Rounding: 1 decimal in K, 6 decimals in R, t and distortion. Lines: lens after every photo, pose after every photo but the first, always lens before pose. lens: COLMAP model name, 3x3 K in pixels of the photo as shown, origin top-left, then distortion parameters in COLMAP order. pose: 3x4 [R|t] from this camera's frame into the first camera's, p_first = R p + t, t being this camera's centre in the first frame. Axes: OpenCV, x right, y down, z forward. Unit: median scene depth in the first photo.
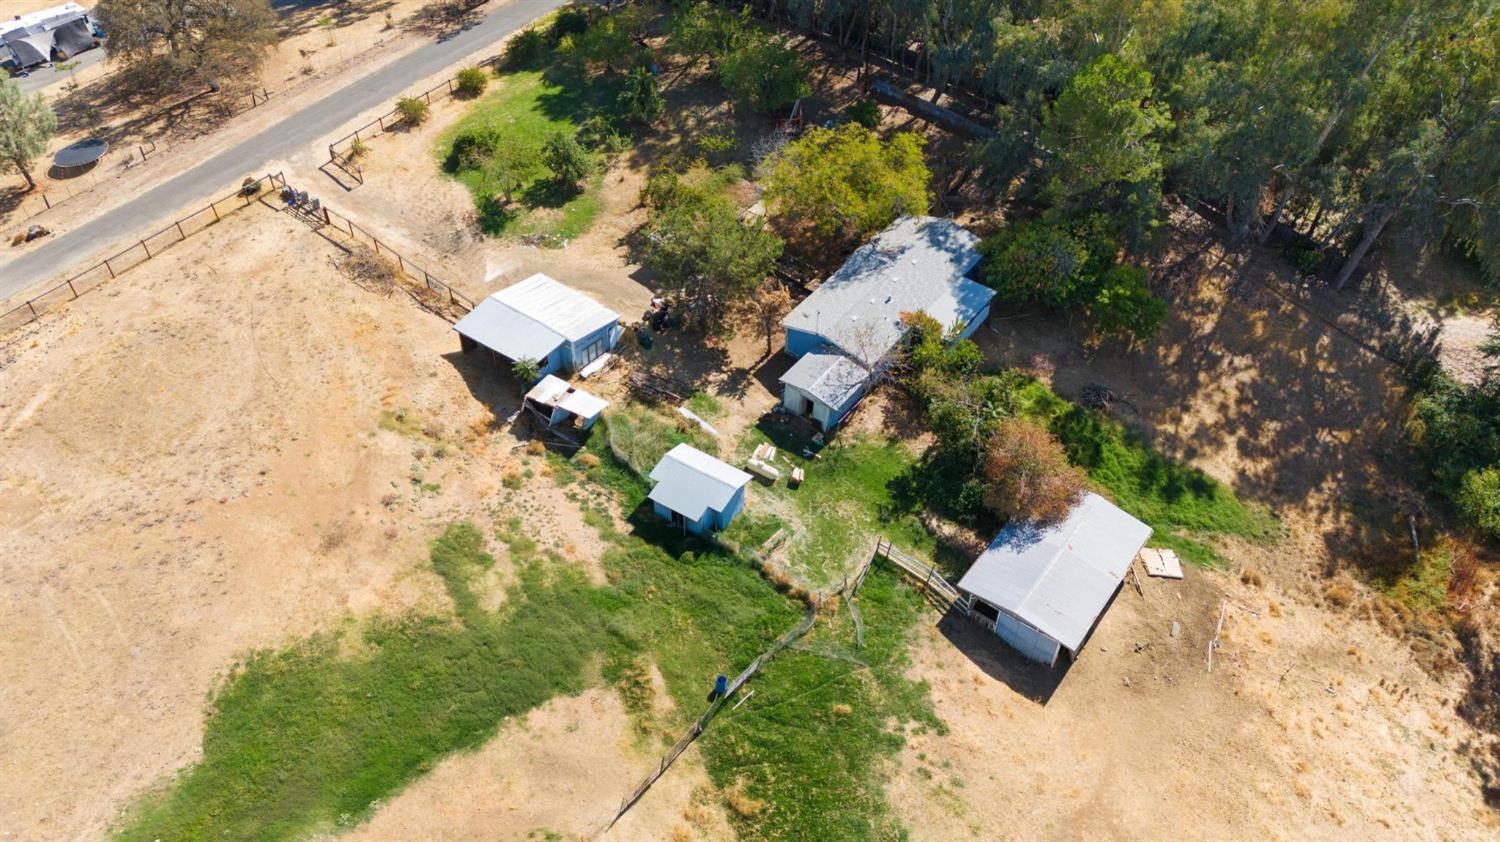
lens RADIAL K [[1098.6, 0, 750.0], [0, 1098.6, 421.0], [0, 0, 1]] dist [0.069333, -0.062619]
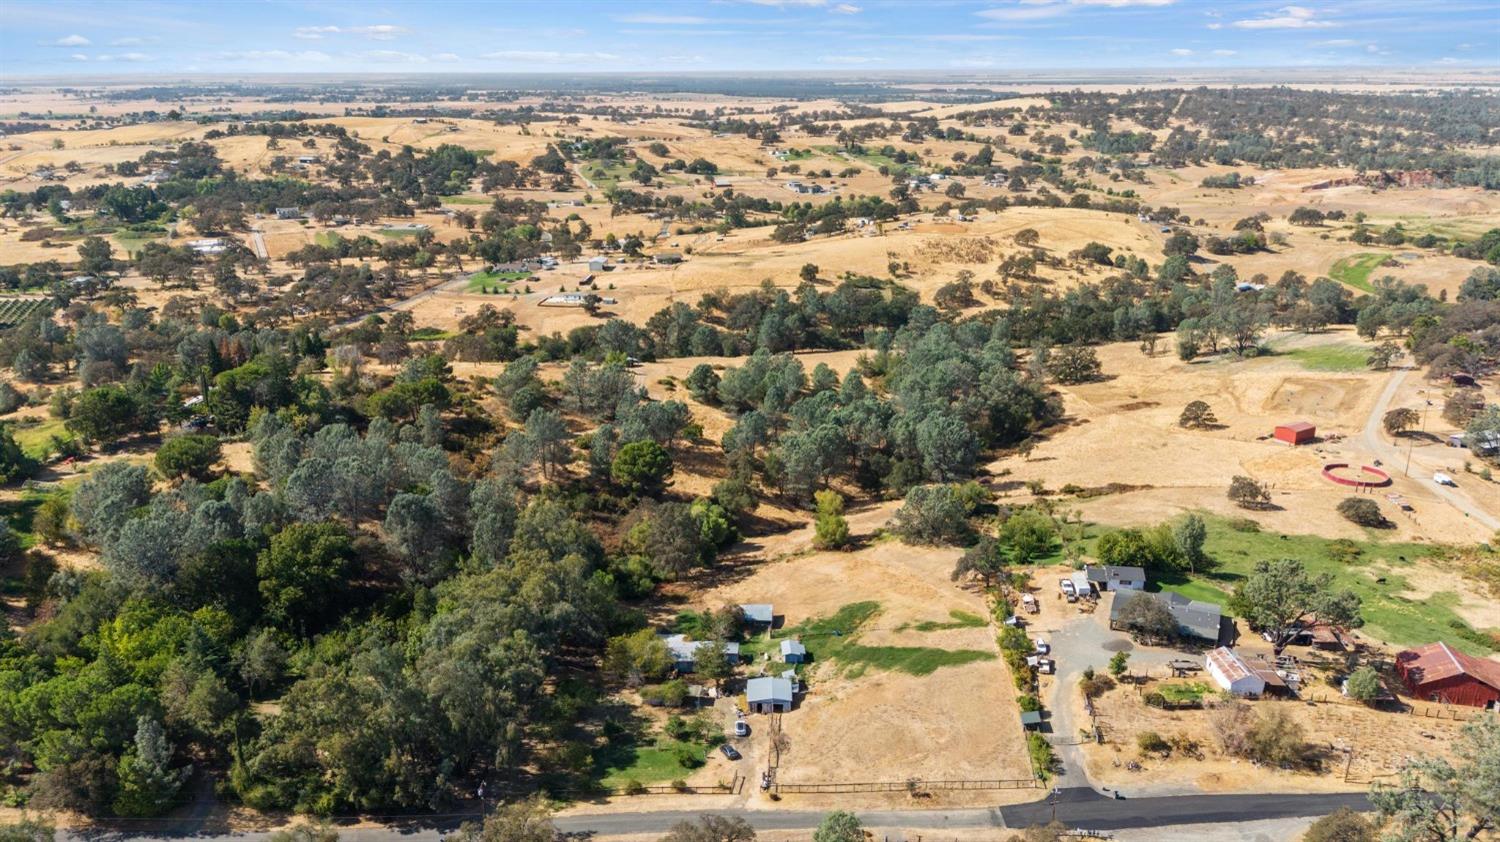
lens RADIAL K [[1098.6, 0, 750.0], [0, 1098.6, 421.0], [0, 0, 1]] dist [0.069333, -0.062619]
pose [[-0.573860, -0.253013, 0.778890, -1.997545], [0.565553, 0.565440, 0.600357, -2.008282], [-0.592313, 0.785024, -0.181391, 0.944453]]
